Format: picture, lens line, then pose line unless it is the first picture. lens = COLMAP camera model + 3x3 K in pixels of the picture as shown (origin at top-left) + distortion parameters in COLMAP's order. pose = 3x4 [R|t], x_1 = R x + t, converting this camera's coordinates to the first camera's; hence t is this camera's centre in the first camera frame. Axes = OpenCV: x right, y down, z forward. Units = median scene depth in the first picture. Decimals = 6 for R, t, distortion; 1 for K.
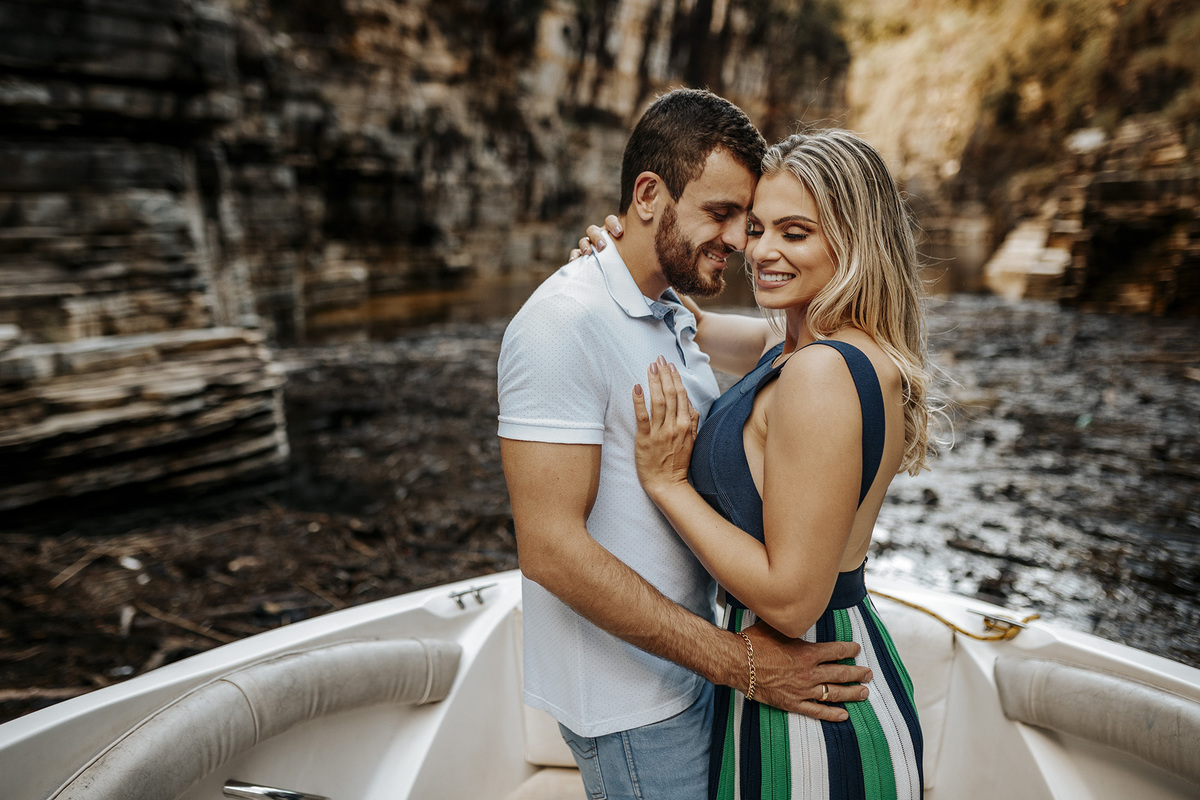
lens RADIAL K [[1221.3, 0, 600.0], [0, 1221.3, 400.0], [0, 0, 1]] dist [-0.015669, 0.009192]
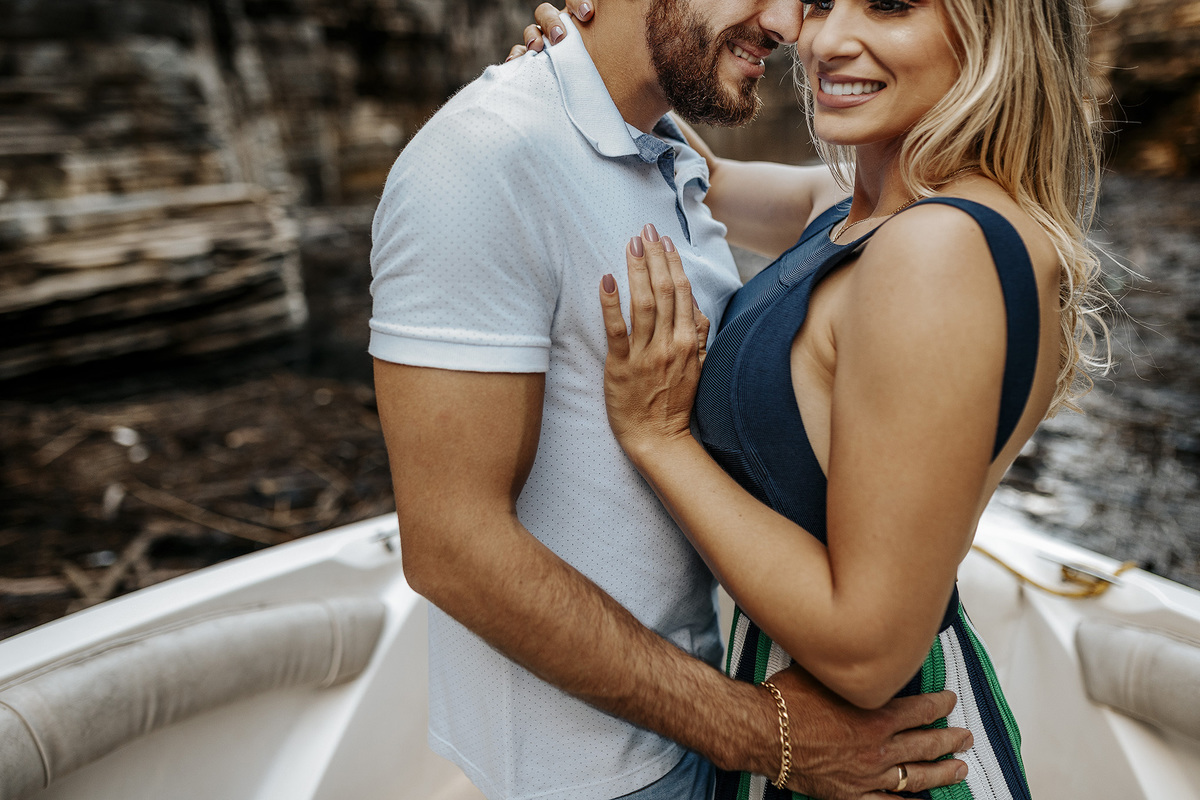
lens RADIAL K [[1197.6, 0, 556.6], [0, 1197.6, 438.3], [0, 0, 1]] dist [0.011014, -0.011649]
pose [[0.999073, 0.021392, -0.037351, 0.027794], [-0.015945, 0.989955, 0.140482, -0.012560], [0.039981, -0.139756, 0.989379, 0.398419]]
